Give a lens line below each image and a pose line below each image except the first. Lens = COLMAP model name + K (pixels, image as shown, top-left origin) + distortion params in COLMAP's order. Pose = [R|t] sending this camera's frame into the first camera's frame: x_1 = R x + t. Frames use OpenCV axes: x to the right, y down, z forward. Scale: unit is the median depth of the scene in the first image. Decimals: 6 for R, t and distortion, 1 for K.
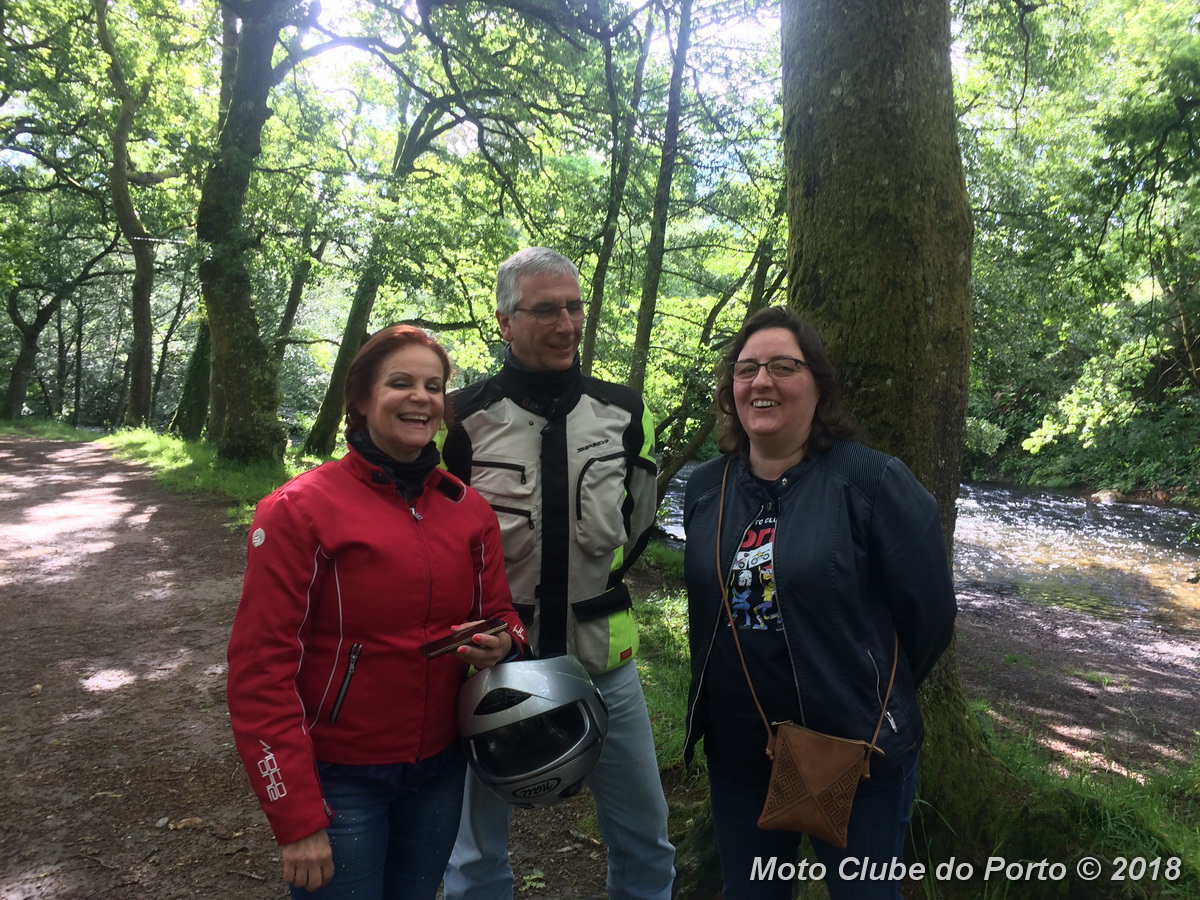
lens RADIAL K [[985.6, 0, 583.9], [0, 985.6, 437.2], [0, 0, 1]] dist [0.097875, -0.121526]
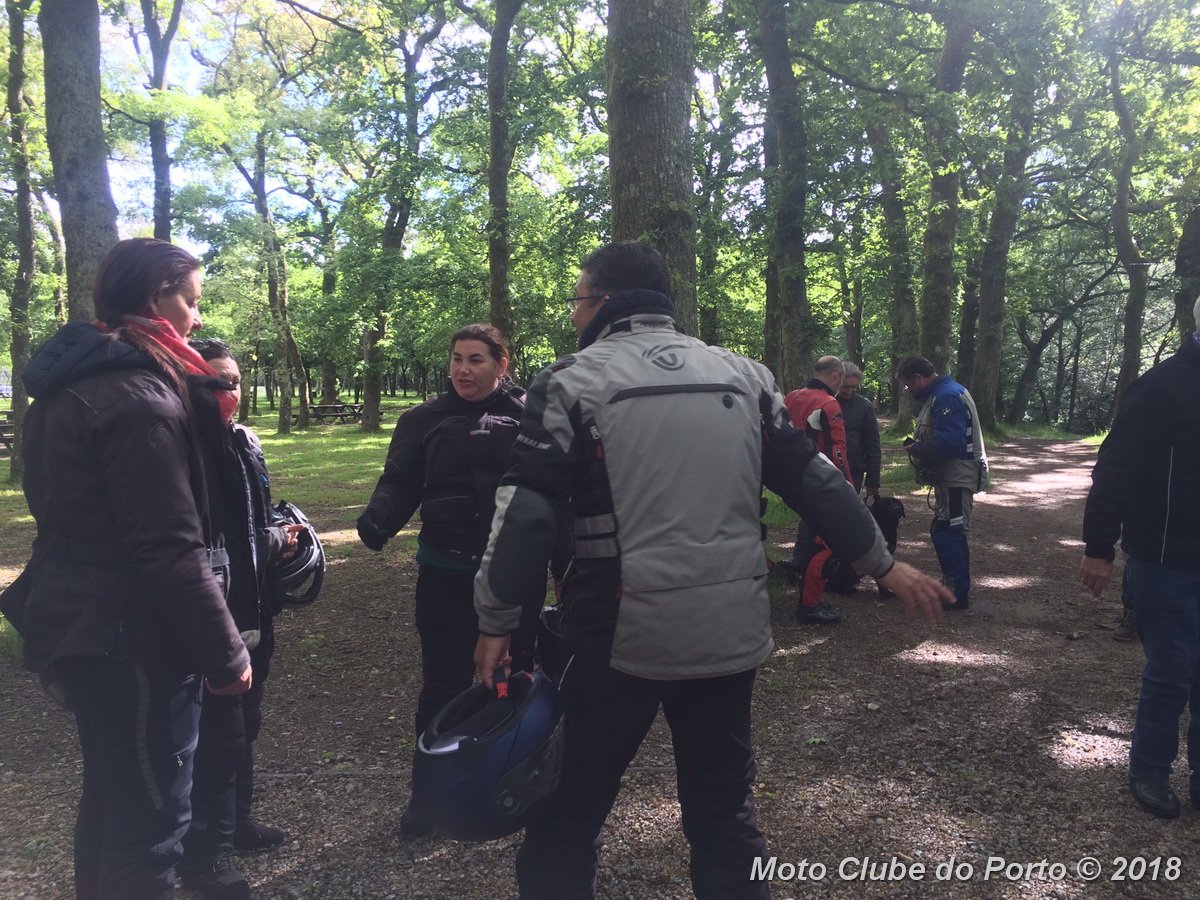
lens RADIAL K [[1042.0, 0, 600.0], [0, 1042.0, 450.0], [0, 0, 1]] dist [0.108451, -0.111720]
pose [[0.630723, 0.047175, -0.774573, 0.083819], [-0.052037, 0.998475, 0.018439, 0.014496], [0.774262, 0.028677, 0.632216, -0.158777]]
